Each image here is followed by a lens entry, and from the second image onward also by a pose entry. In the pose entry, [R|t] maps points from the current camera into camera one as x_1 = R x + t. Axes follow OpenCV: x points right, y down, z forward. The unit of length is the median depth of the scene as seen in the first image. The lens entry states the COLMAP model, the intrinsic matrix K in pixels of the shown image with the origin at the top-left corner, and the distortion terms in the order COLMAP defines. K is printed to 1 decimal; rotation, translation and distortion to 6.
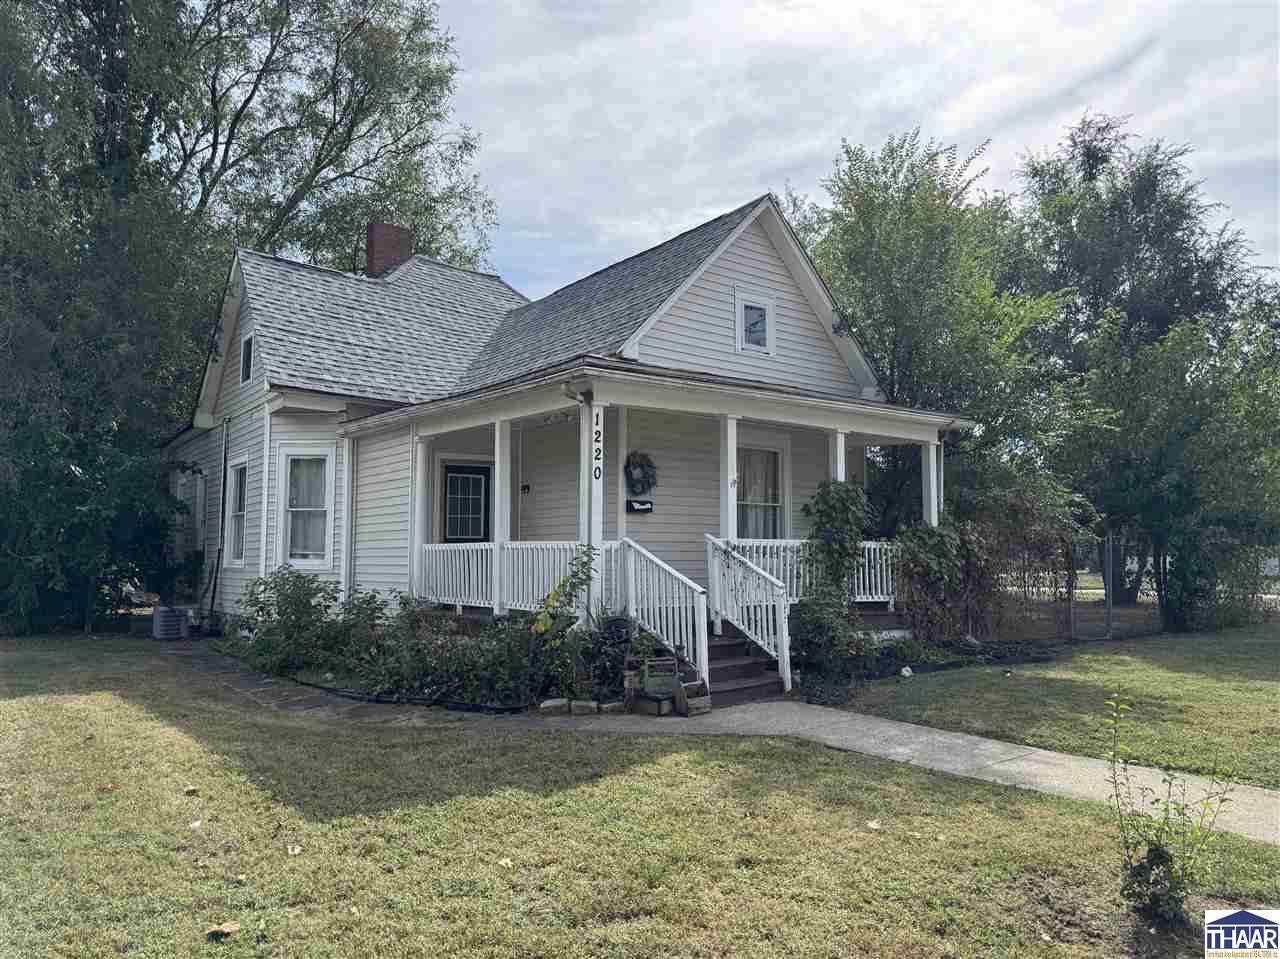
lens RADIAL K [[897.6, 0, 640.0], [0, 897.6, 479.5], [0, 0, 1]] dist [0.000354, -0.000609]
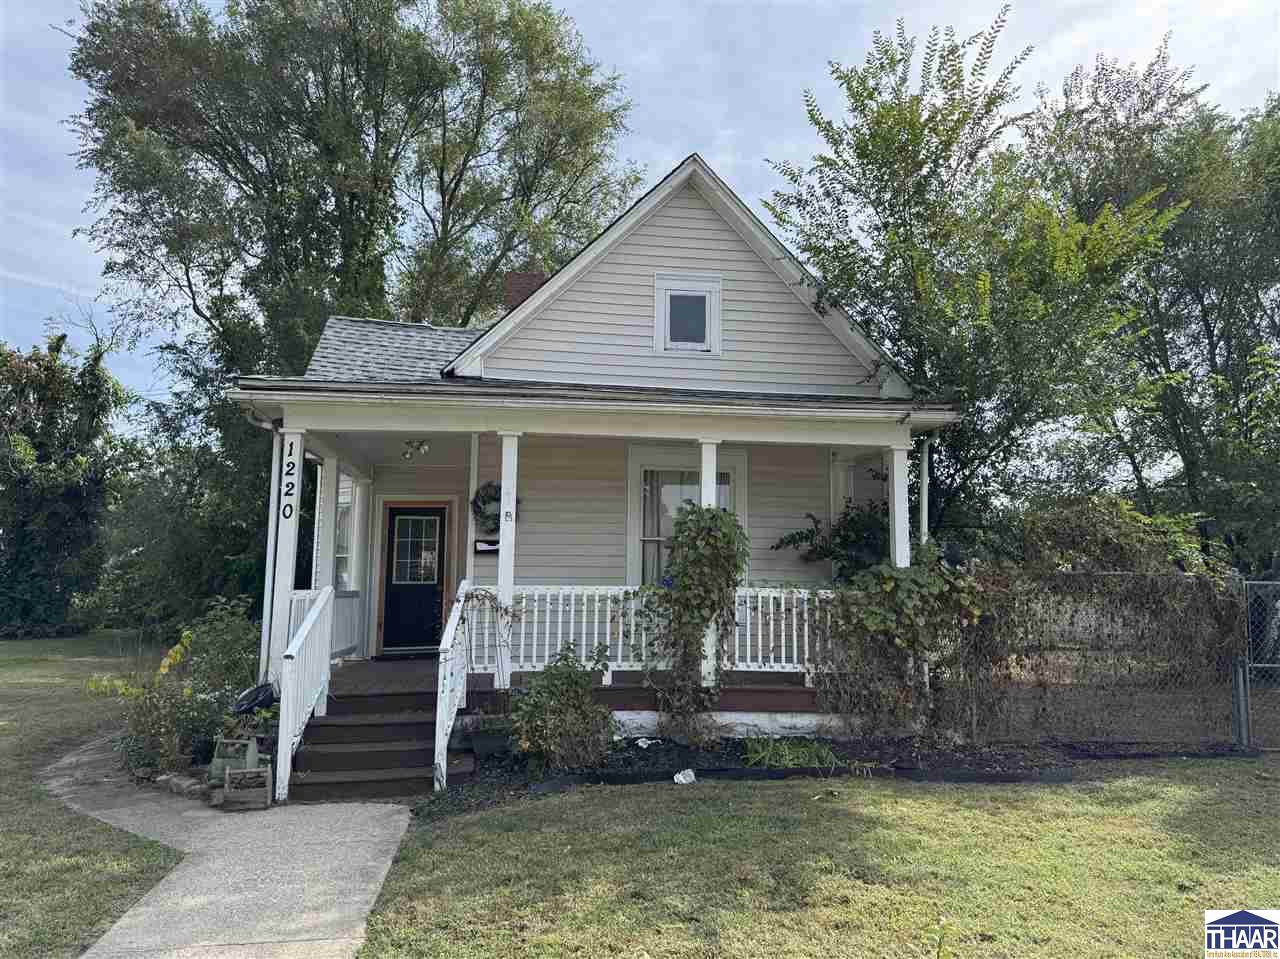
lens RADIAL K [[897.6, 0, 640.0], [0, 897.6, 479.5], [0, 0, 1]] dist [0.000354, -0.000609]
pose [[0.884458, -0.055615, -0.463293, 0.504865], [0.034456, 0.997945, -0.054016, 0.016395], [0.465346, 0.031811, 0.884557, 0.301035]]
